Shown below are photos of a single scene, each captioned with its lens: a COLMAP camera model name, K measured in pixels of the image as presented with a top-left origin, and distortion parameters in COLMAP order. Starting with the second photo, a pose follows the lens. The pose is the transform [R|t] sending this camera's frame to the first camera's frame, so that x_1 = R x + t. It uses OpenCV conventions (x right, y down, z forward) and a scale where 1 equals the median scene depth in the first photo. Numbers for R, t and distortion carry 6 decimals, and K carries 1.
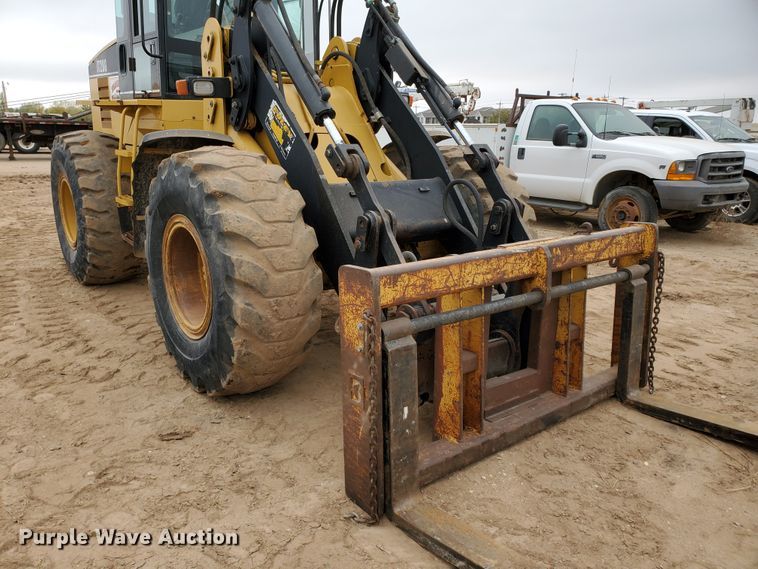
lens RADIAL K [[592.7, 0, 379.7], [0, 592.7, 294.0], [0, 0, 1]] dist [0.014533, -0.012743]
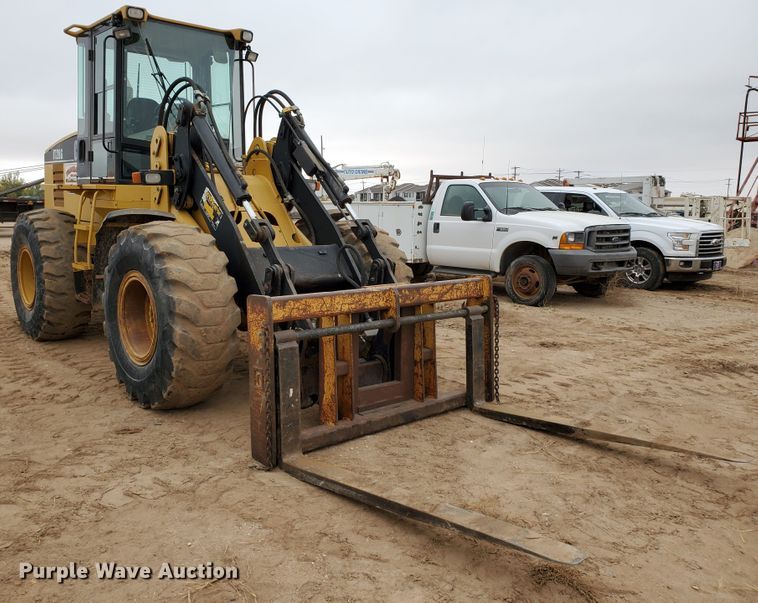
lens RADIAL K [[656.0, 0, 355.6], [0, 656.0, 293.2], [0, 0, 1]] dist [0.134805, -0.354838]
pose [[0.999084, -0.009548, 0.041723, 0.089948], [0.015160, 0.990545, -0.136346, 0.115874], [-0.040027, 0.136854, 0.989782, -0.446028]]
